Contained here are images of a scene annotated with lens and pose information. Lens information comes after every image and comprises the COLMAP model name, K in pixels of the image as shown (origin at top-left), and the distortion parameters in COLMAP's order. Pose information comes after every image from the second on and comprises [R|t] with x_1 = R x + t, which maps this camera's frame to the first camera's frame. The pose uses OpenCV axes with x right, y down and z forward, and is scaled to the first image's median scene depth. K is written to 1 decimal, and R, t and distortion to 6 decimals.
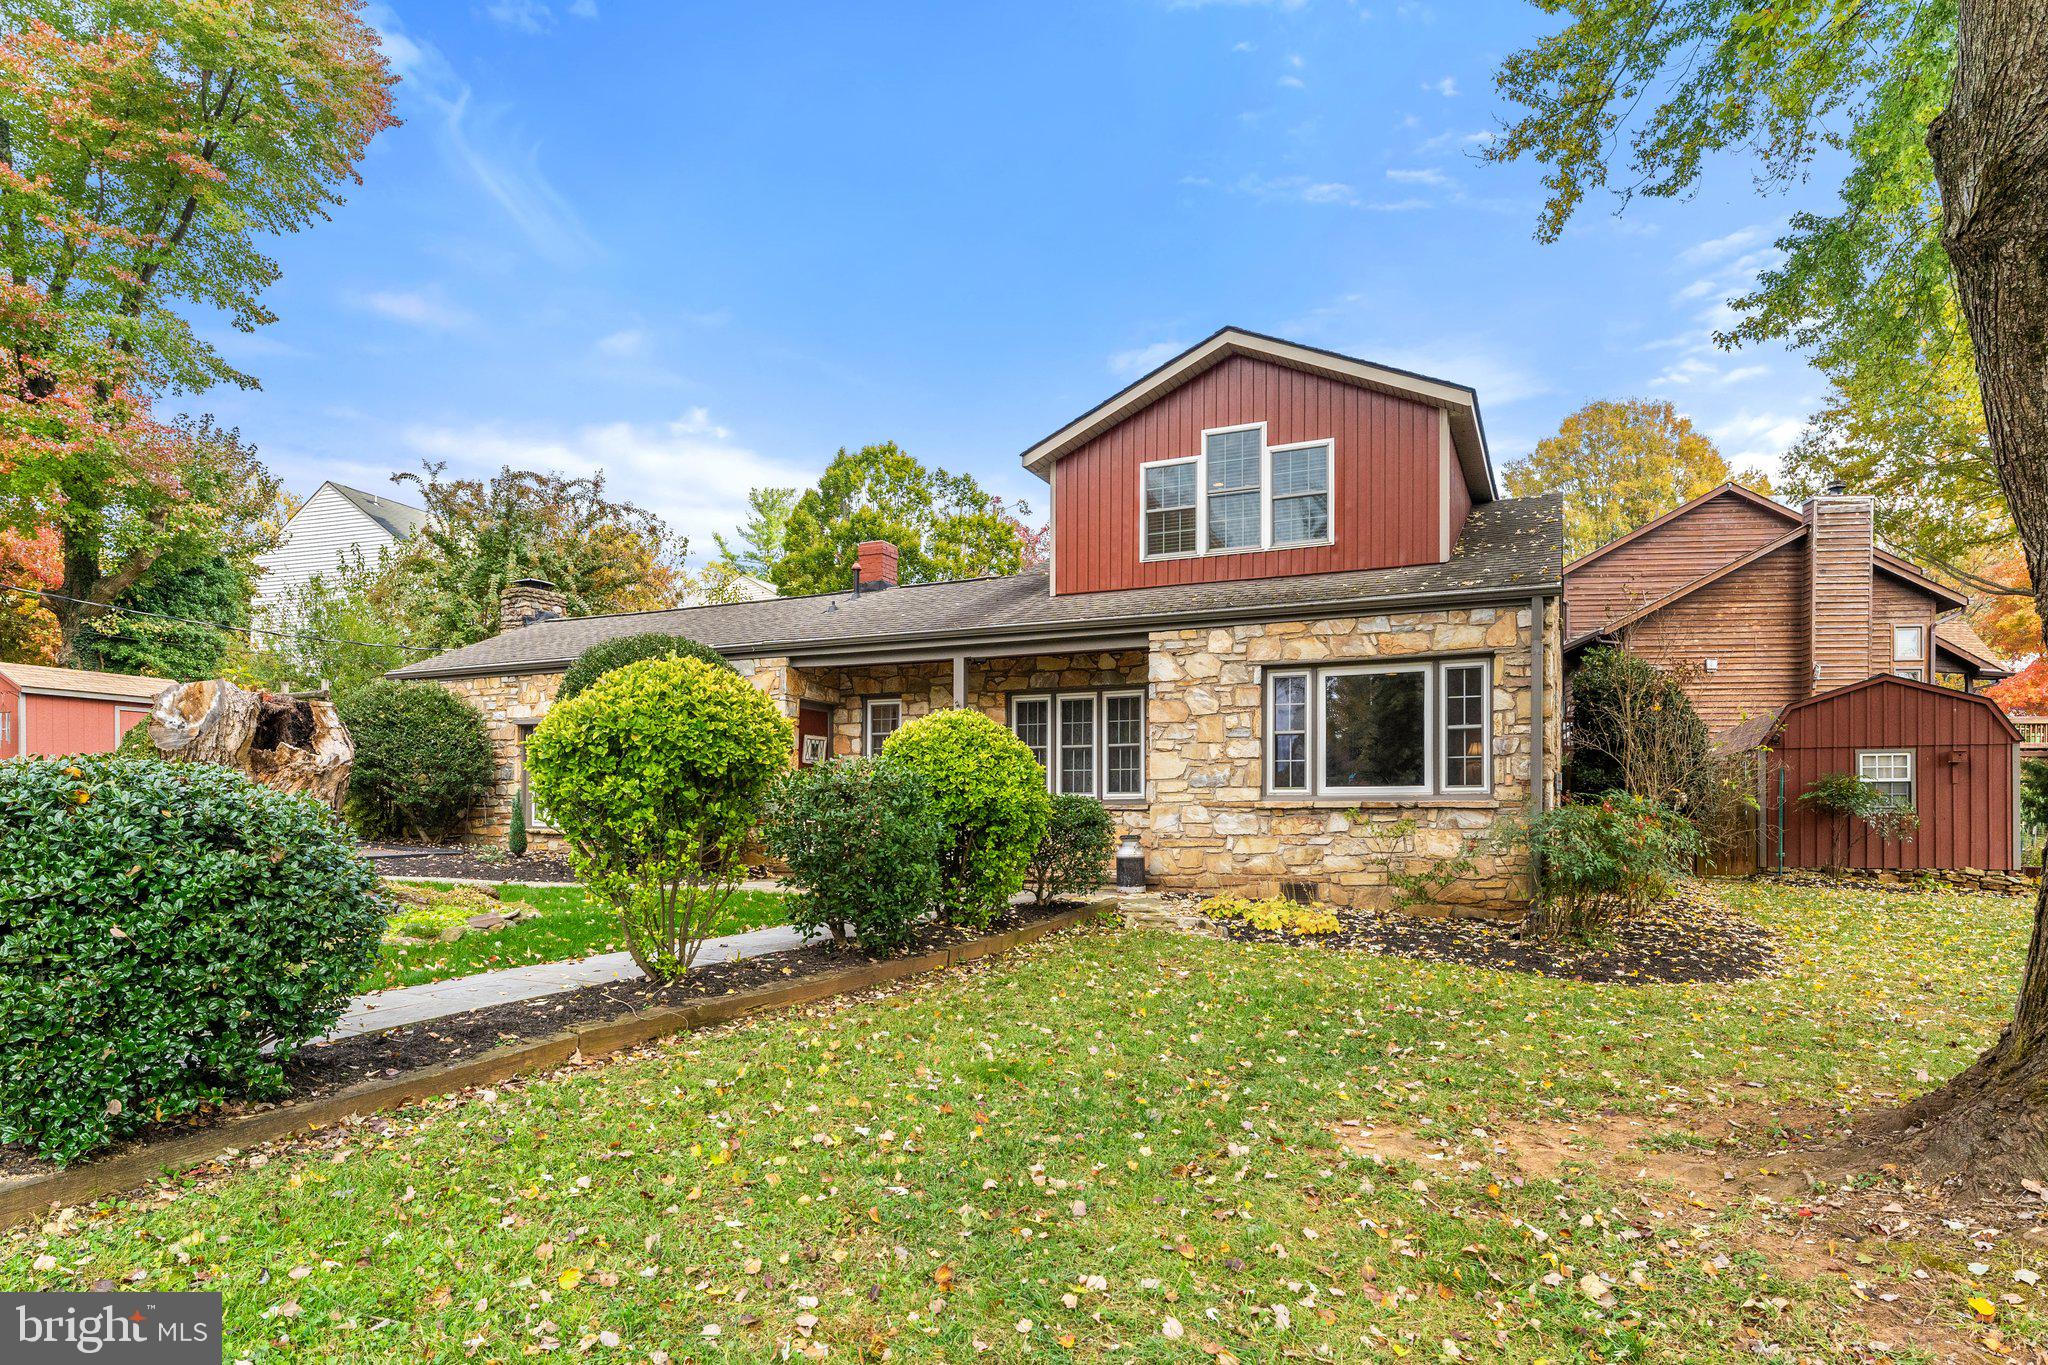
lens RADIAL K [[1278.3, 0, 1003.0], [0, 1278.3, 811.8], [0, 0, 1]] dist [-0.007909, -0.003470]
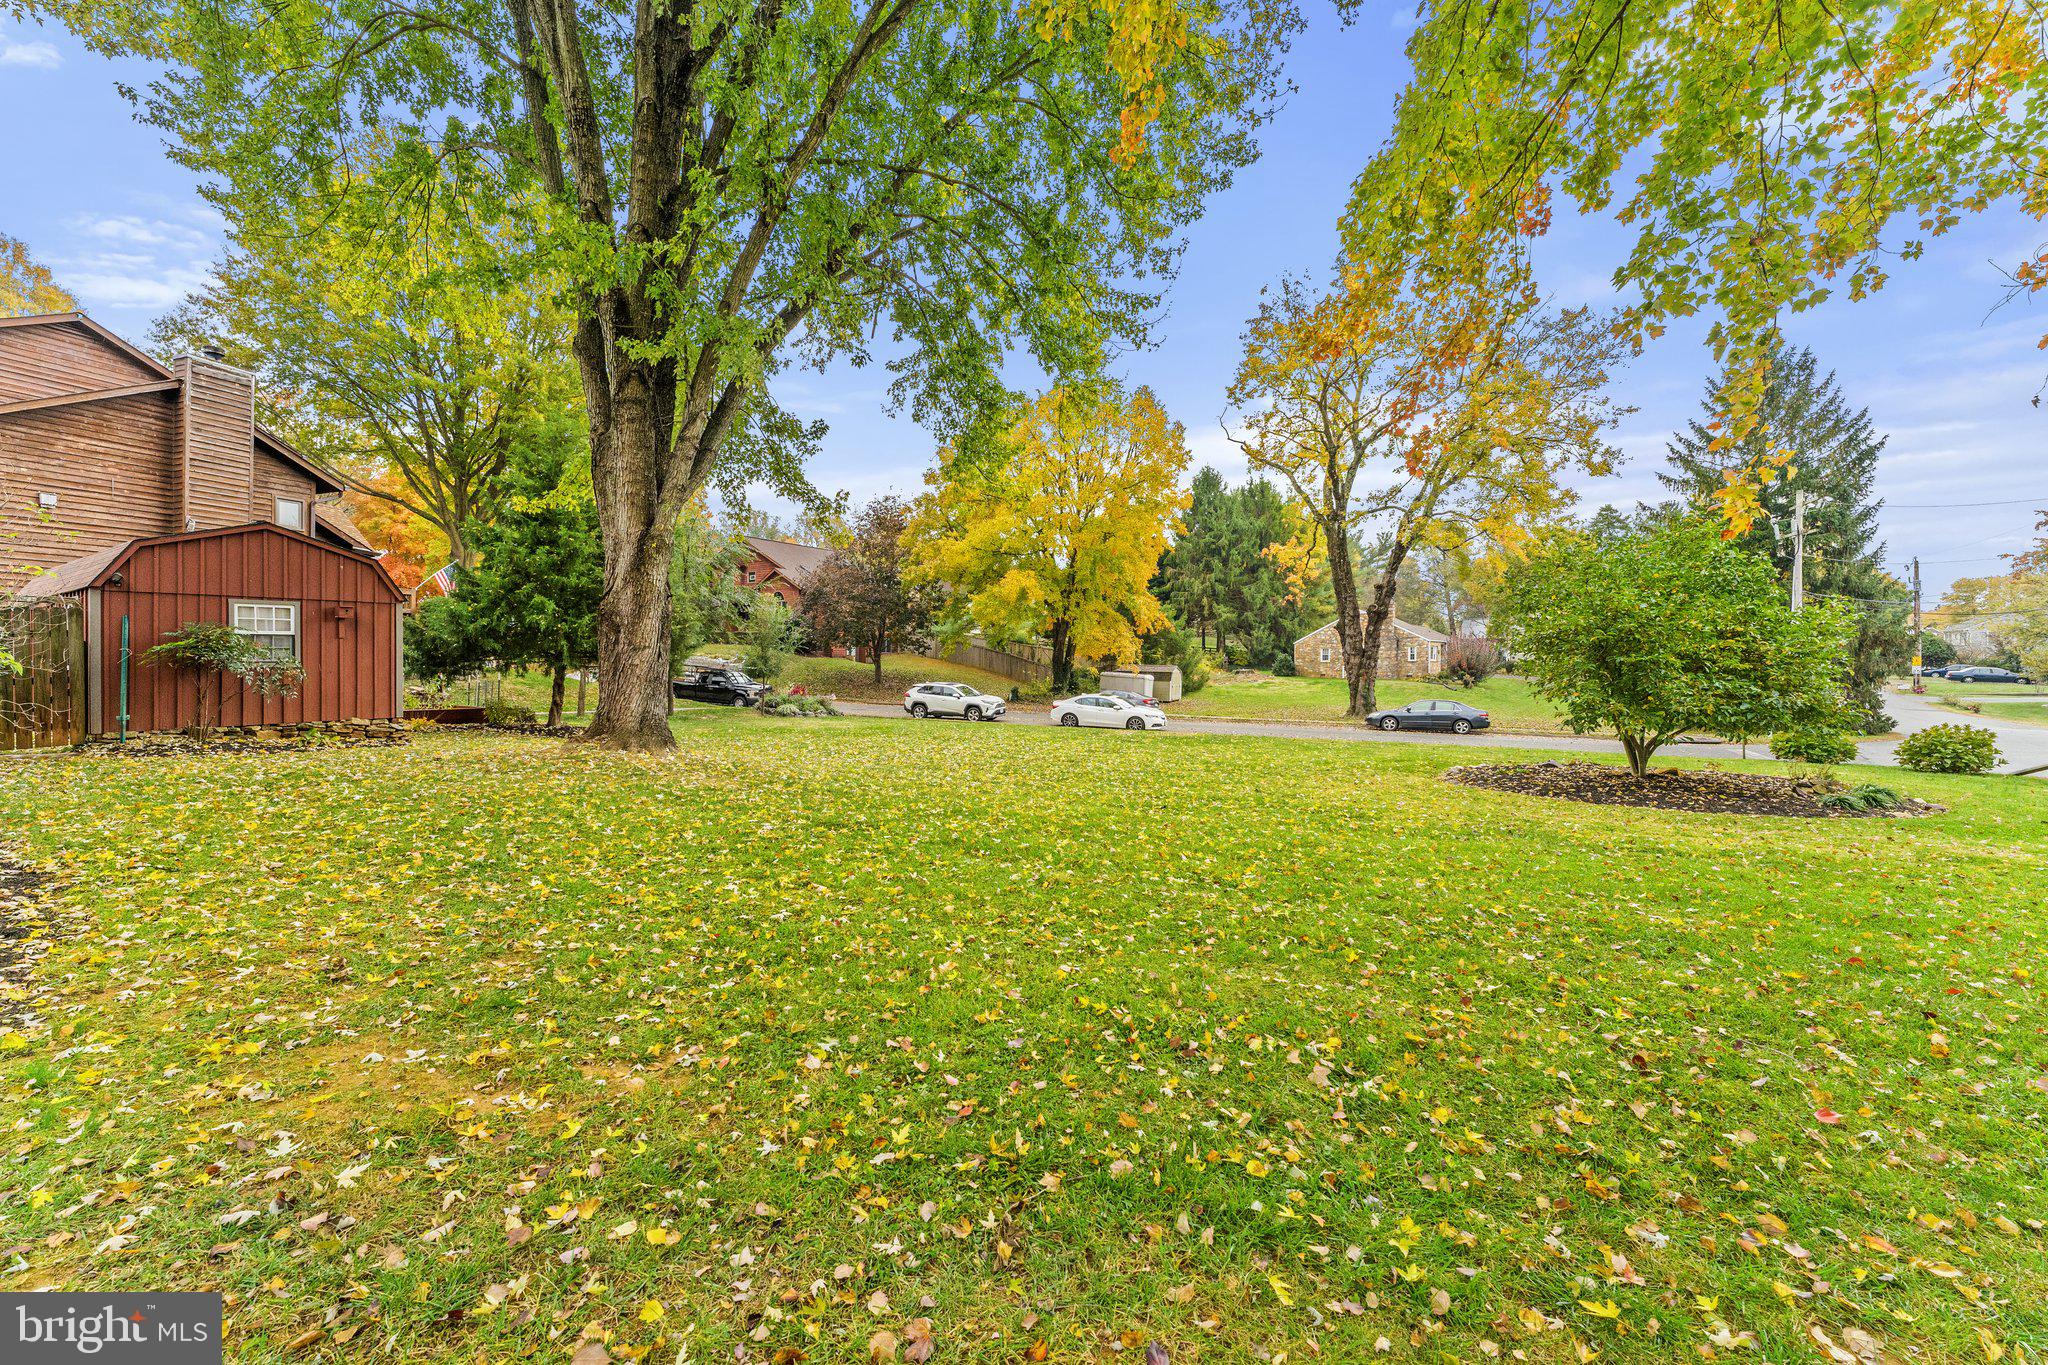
lens RADIAL K [[828.3, 0, 1034.2], [0, 828.3, 665.1], [0, 0, 1]] dist [0.001105, -0.000653]
pose [[0.216993, -0.003855, 0.976166, 0.203886], [-0.002451, 0.999987, 0.004494, -0.004581], [-0.976170, -0.003367, 0.216980, 0.290347]]
